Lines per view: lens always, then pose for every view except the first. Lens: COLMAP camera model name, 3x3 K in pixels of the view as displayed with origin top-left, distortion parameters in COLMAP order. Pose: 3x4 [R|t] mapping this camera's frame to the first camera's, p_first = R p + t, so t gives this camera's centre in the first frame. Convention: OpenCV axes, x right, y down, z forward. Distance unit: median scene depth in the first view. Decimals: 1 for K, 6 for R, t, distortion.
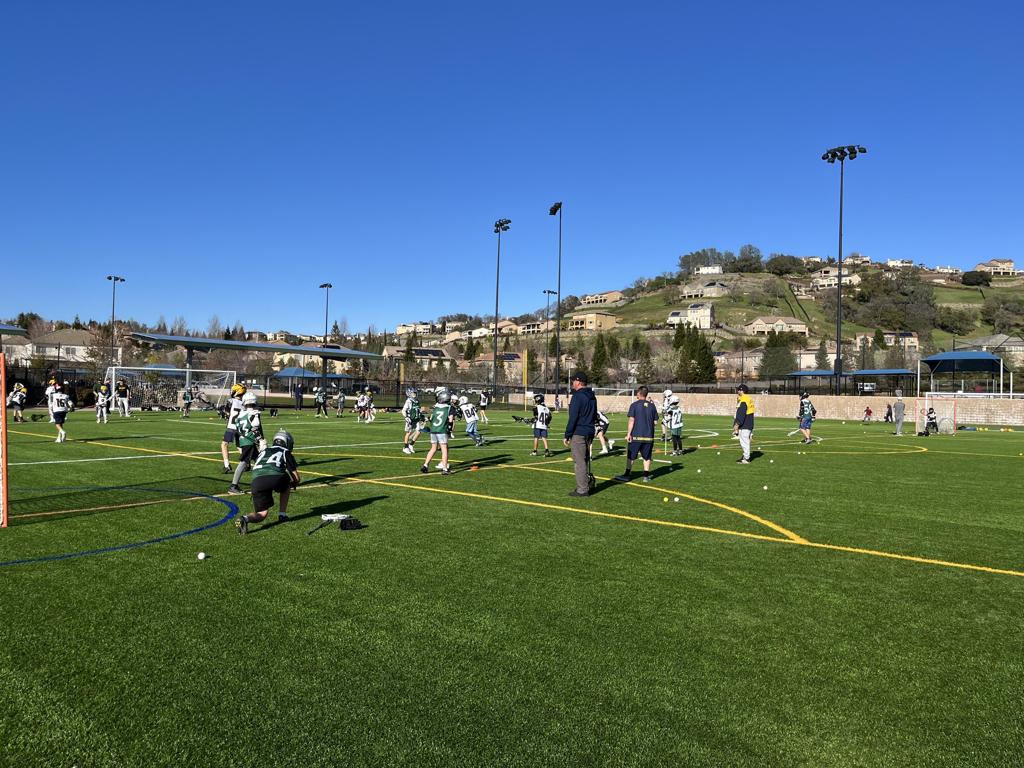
lens RADIAL K [[765.6, 0, 511.9], [0, 765.6, 388.7], [0, 0, 1]] dist [0.003857, -0.006770]
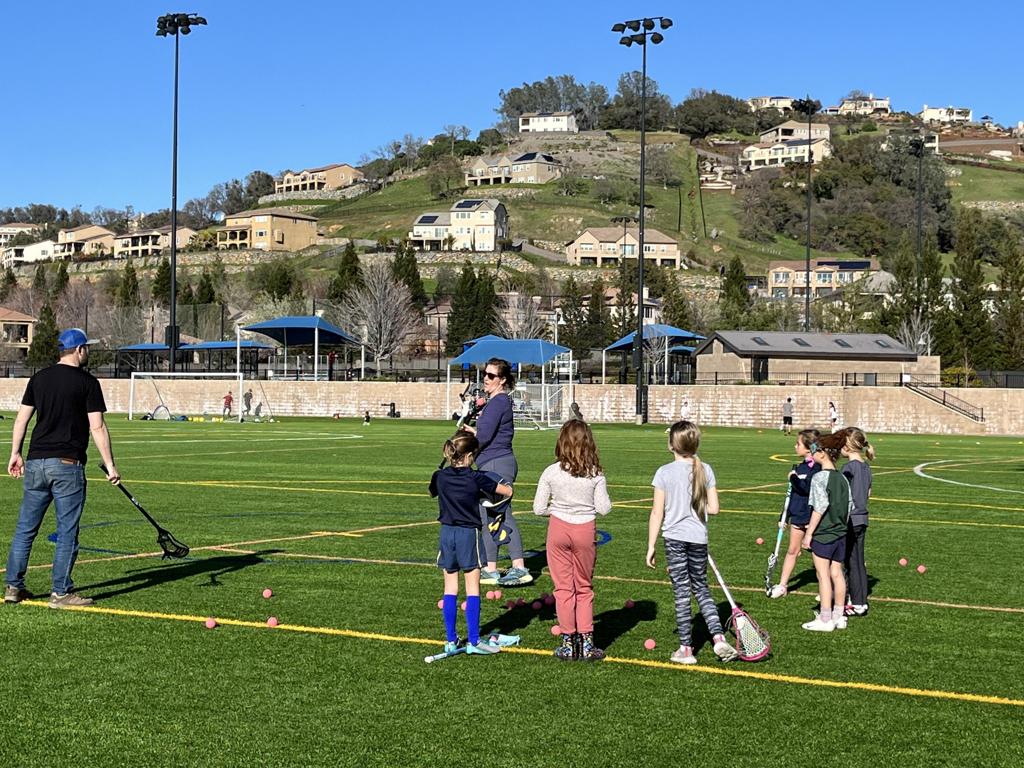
lens RADIAL K [[1749.2, 0, 521.0], [0, 1749.2, 385.2], [0, 0, 1]] dist [0.069152, 0.000000]
pose [[0.984583, -0.005738, 0.174824, 0.059060], [0.004664, 0.999968, 0.006551, 0.000594], [-0.174856, -0.005635, 0.984578, -0.083010]]
